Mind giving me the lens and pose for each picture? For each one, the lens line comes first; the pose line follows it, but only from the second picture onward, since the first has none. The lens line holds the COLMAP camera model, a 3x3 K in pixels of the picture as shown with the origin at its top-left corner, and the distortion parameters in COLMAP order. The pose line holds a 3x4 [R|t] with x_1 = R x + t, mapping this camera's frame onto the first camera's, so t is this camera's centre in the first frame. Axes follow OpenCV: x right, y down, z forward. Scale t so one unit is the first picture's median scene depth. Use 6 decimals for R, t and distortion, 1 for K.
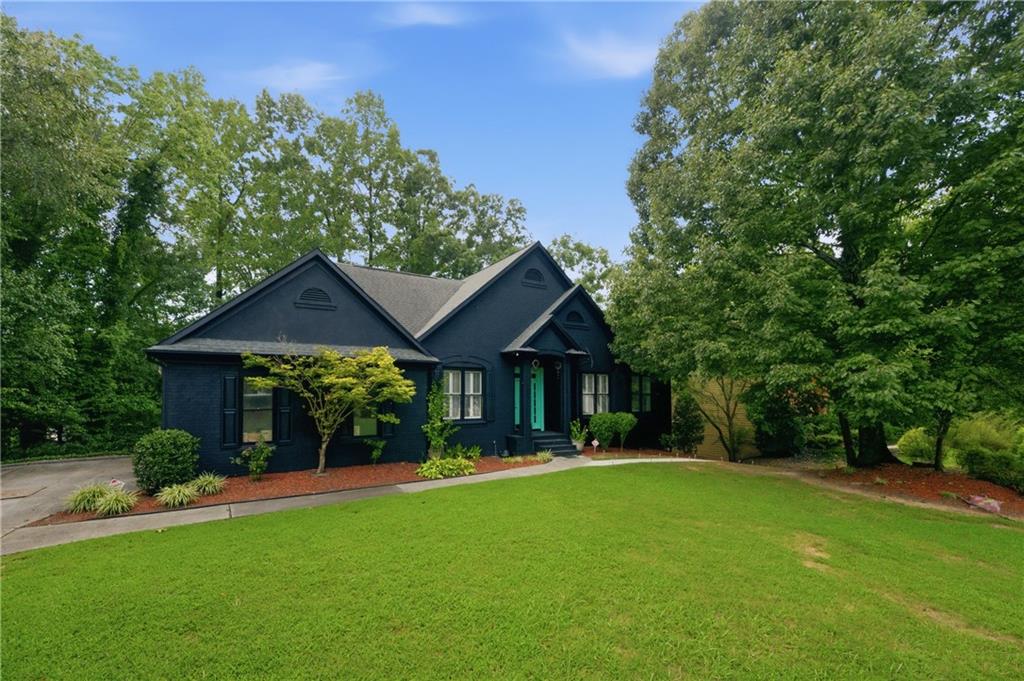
lens RADIAL K [[426.0, 0, 512.3], [0, 426.0, 394.0], [0, 0, 1]] dist [-0.001550, -0.000078]
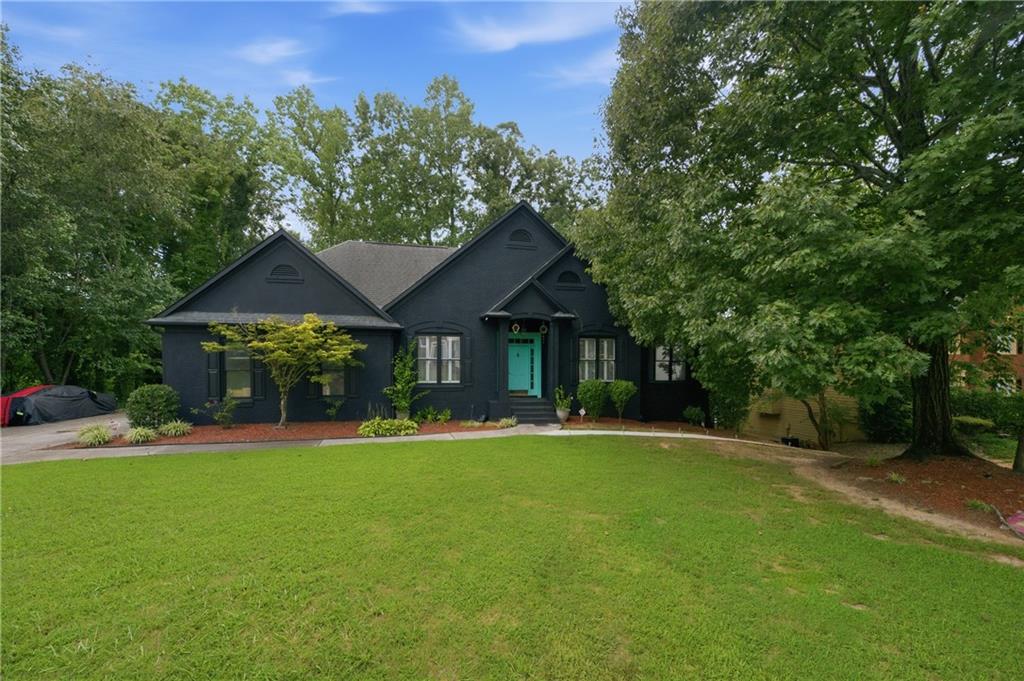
lens RADIAL K [[412.0, 0, 512.1], [0, 412.0, 381.5], [0, 0, 1]] dist [-0.000071, -0.000036]
pose [[0.949120, 0.019589, -0.314305, 0.370518], [-0.005482, 0.998940, 0.045706, 0.008284], [0.314868, -0.041658, 0.948221, 0.104921]]
